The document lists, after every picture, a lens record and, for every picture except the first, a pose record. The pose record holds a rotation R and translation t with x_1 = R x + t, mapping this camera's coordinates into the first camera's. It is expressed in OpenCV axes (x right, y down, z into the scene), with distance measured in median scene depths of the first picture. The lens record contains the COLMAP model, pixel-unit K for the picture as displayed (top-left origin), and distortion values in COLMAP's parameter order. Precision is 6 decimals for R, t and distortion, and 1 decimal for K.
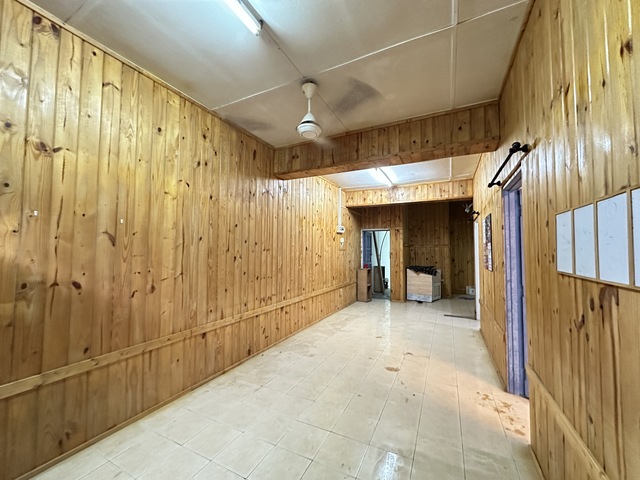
lens RADIAL K [[255.0, 0, 320.0], [0, 255.0, 240.1], [0, 0, 1]] dist [-0.007209, 0.001230]
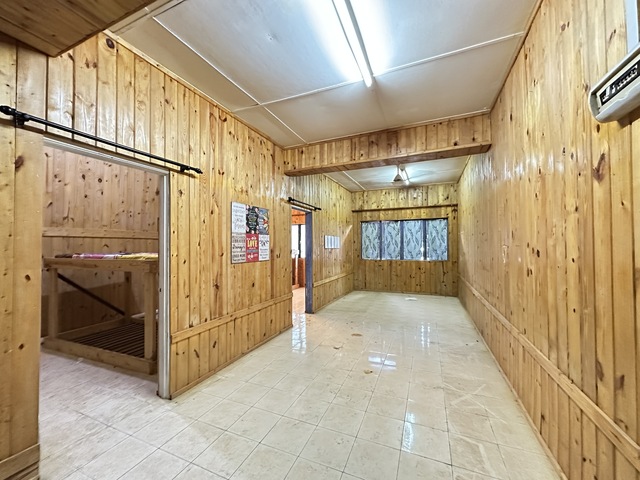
lens RADIAL K [[255.0, 0, 320.0], [0, 255.0, 240.6], [0, 0, 1]] dist [-0.007209, 0.001230]
pose [[-0.998153, 0.002987, -0.060676, 0.462663], [0.006750, 0.998059, -0.061903, 0.097573], [0.060374, -0.062199, -0.996236, 1.948685]]
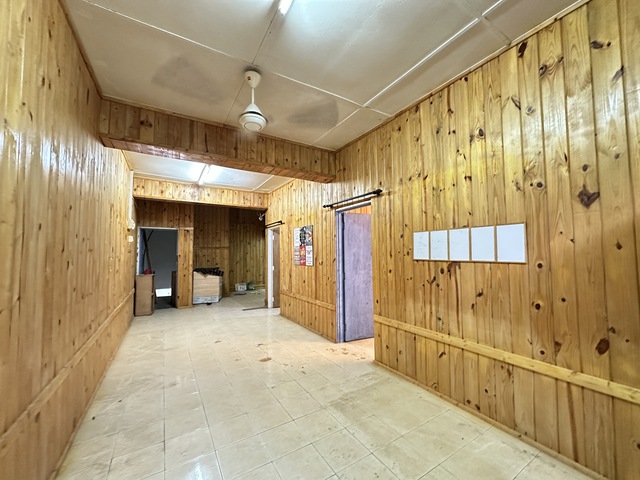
lens RADIAL K [[255.0, 0, 320.2], [0, 255.0, 240.6], [0, 0, 1]] dist [-0.007209, 0.001230]
pose [[0.531847, 0.034753, 0.846127, -0.455008], [-0.025954, 0.999357, -0.024733, 0.014754], [-0.846443, -0.008806, 0.532407, 0.191006]]
